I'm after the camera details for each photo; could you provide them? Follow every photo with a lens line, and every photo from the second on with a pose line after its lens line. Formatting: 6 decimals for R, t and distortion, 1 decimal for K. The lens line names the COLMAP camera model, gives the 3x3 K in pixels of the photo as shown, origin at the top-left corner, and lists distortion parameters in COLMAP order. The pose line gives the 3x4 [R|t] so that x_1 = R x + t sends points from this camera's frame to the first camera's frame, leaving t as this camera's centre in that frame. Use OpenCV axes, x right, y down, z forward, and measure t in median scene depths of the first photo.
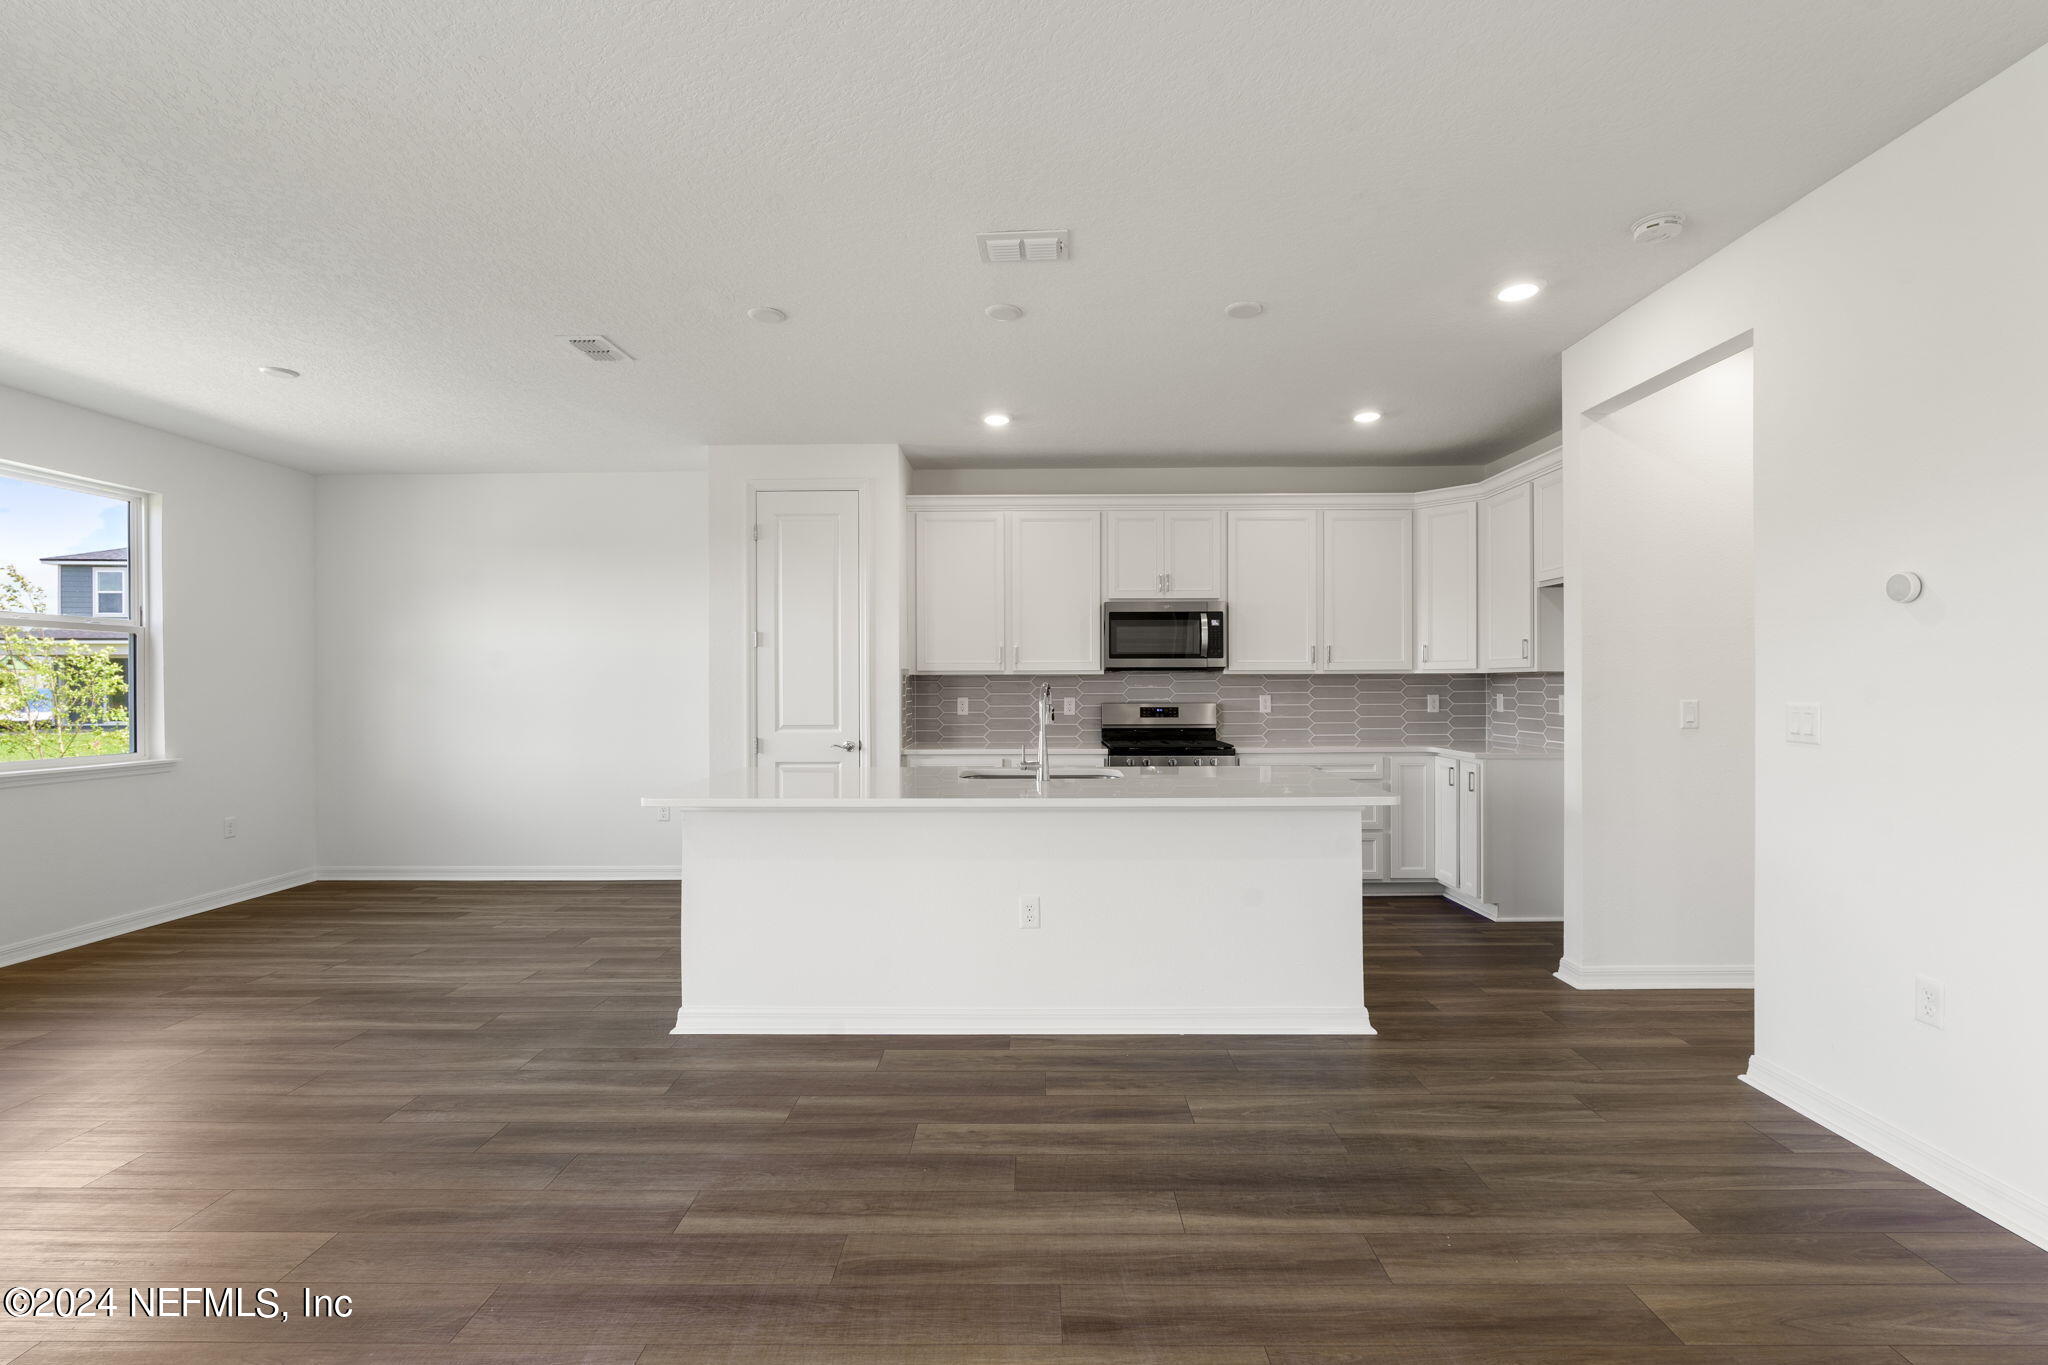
lens RADIAL K [[907.4, 0, 1036.9], [0, 907.4, 685.3], [0, 0, 1]] dist [-0.009219, 0.000130]
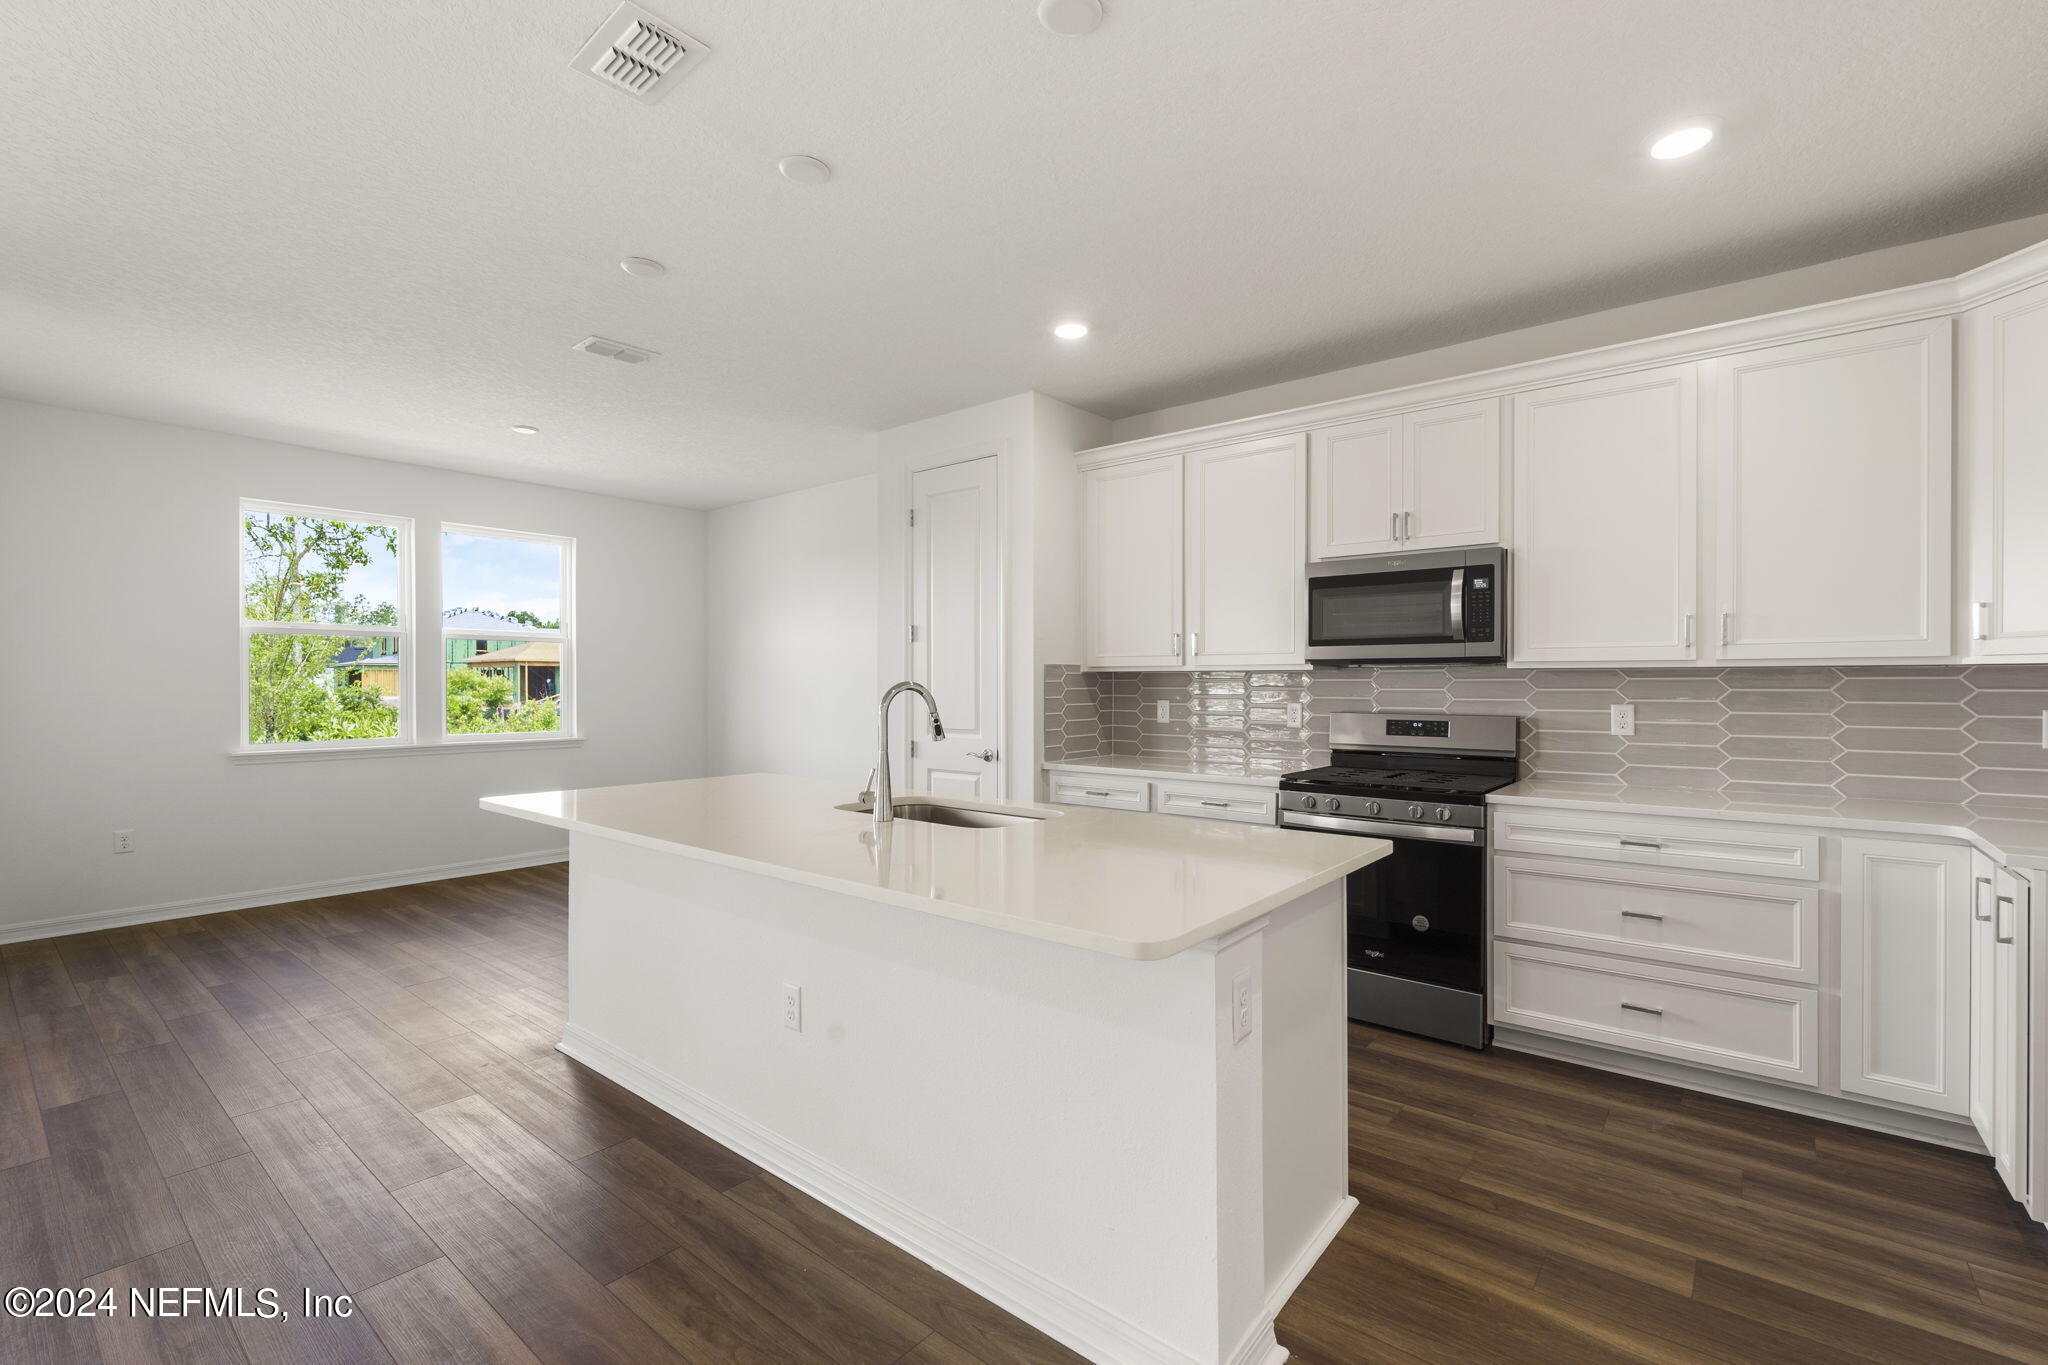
lens RADIAL K [[907.4, 0, 1018.7], [0, 907.4, 684.1], [0, 0, 1]] dist [-0.009219, 0.000130]
pose [[0.772840, 0.004588, -0.634585, 0.342170], [-0.004814, 0.999987, 0.001366, -0.001281], [0.634583, 0.001999, 0.772852, 0.338595]]
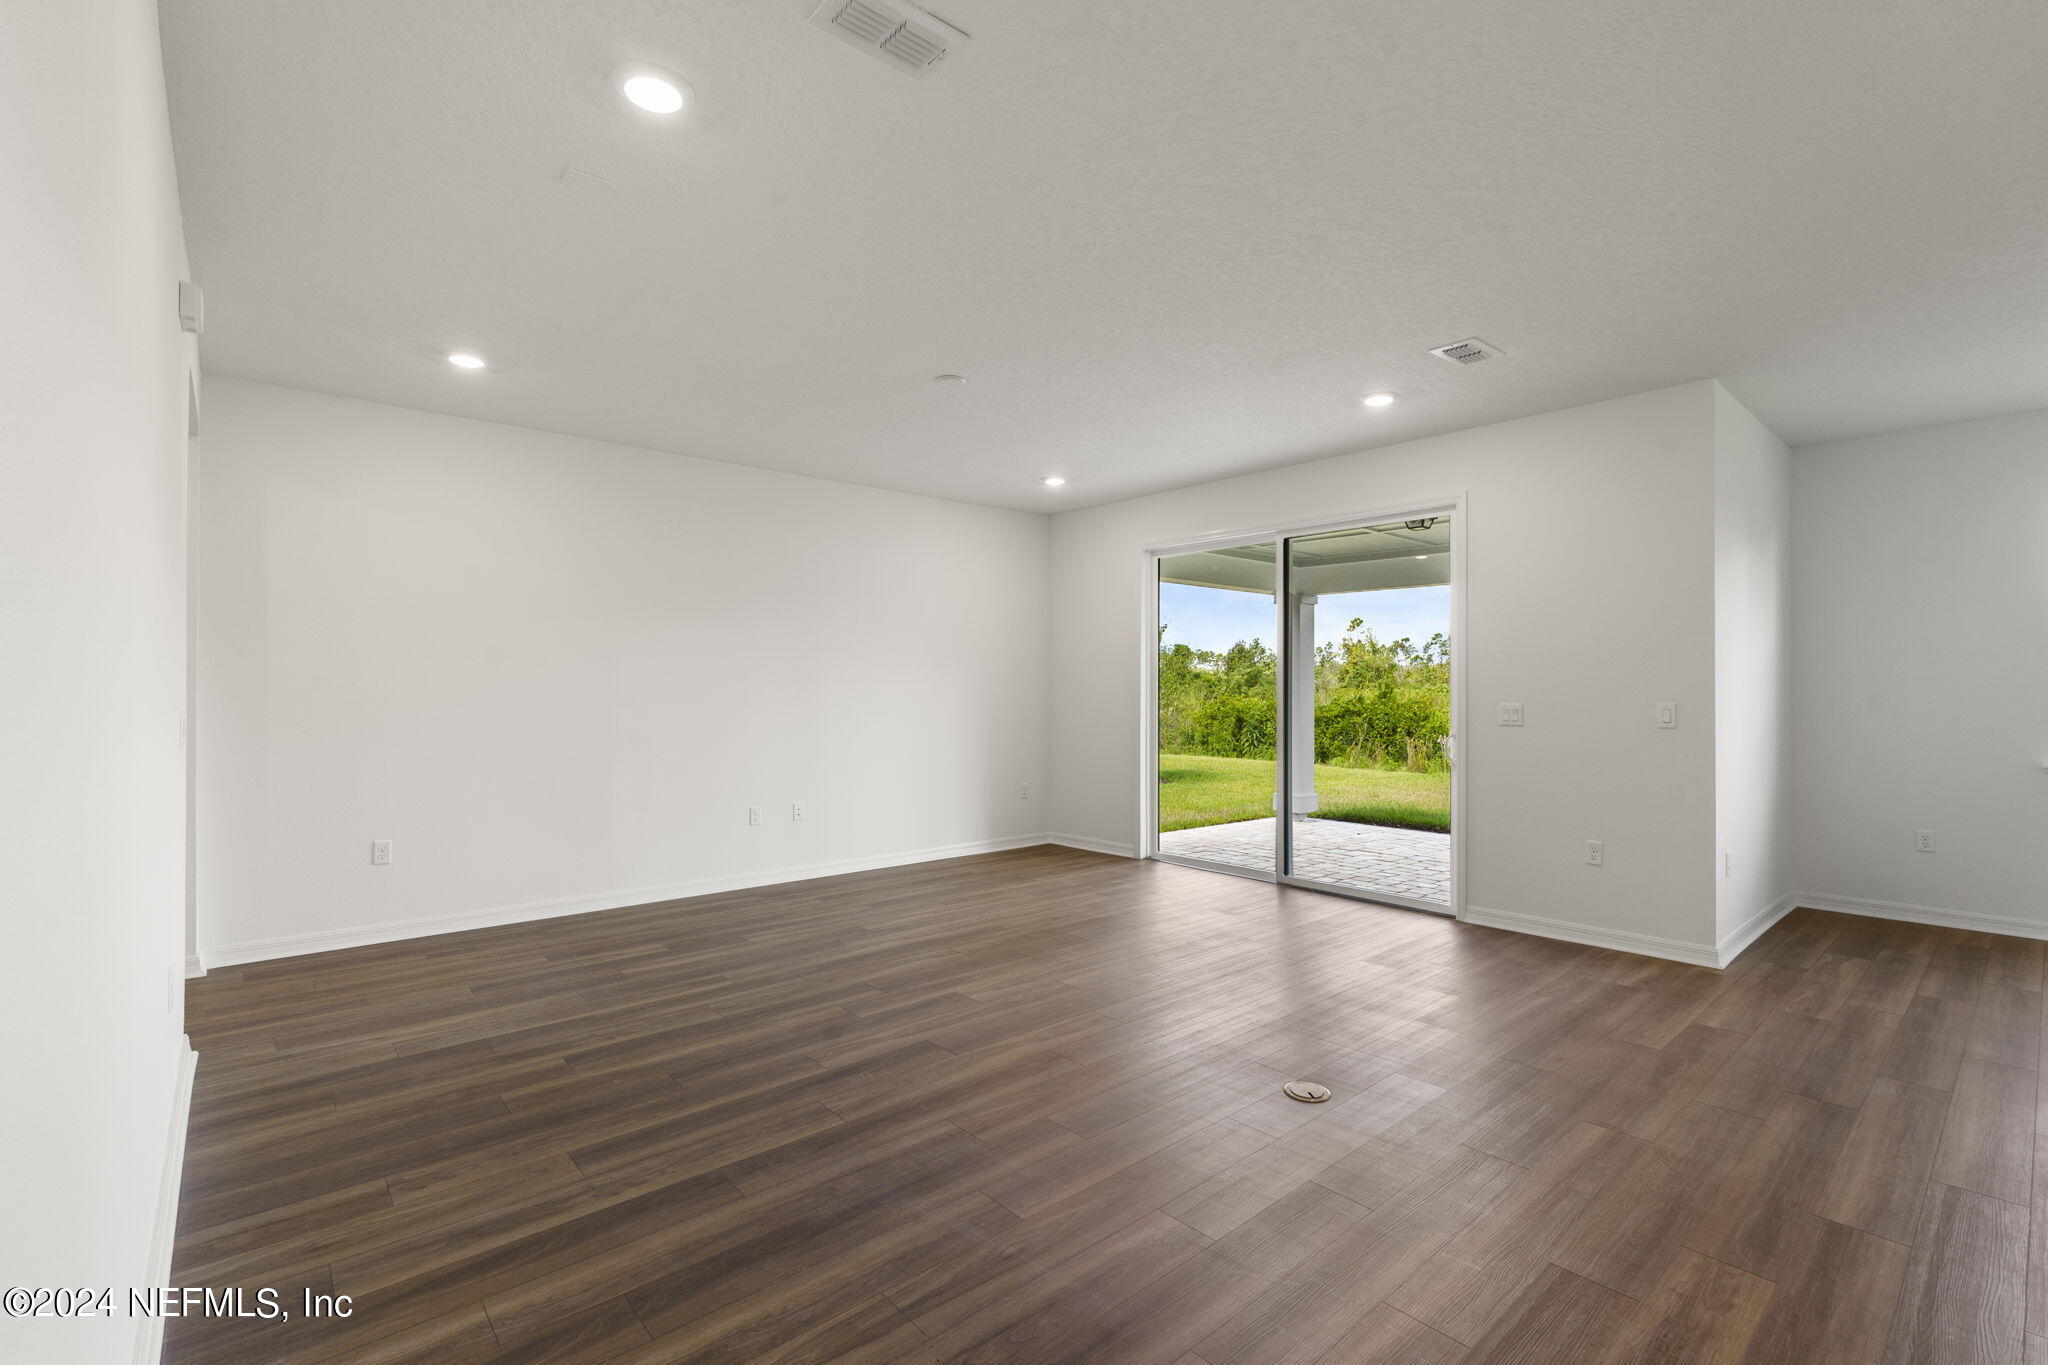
lens RADIAL K [[907.4, 0, 1033.6], [0, 907.4, 687.0], [0, 0, 1]] dist [-0.009219, 0.000130]
pose [[-0.745753, 0.003519, -0.666213, 0.377653], [-0.000020, 0.999986, 0.005304, -0.001250], [0.666223, 0.003969, -0.745742, 0.536806]]
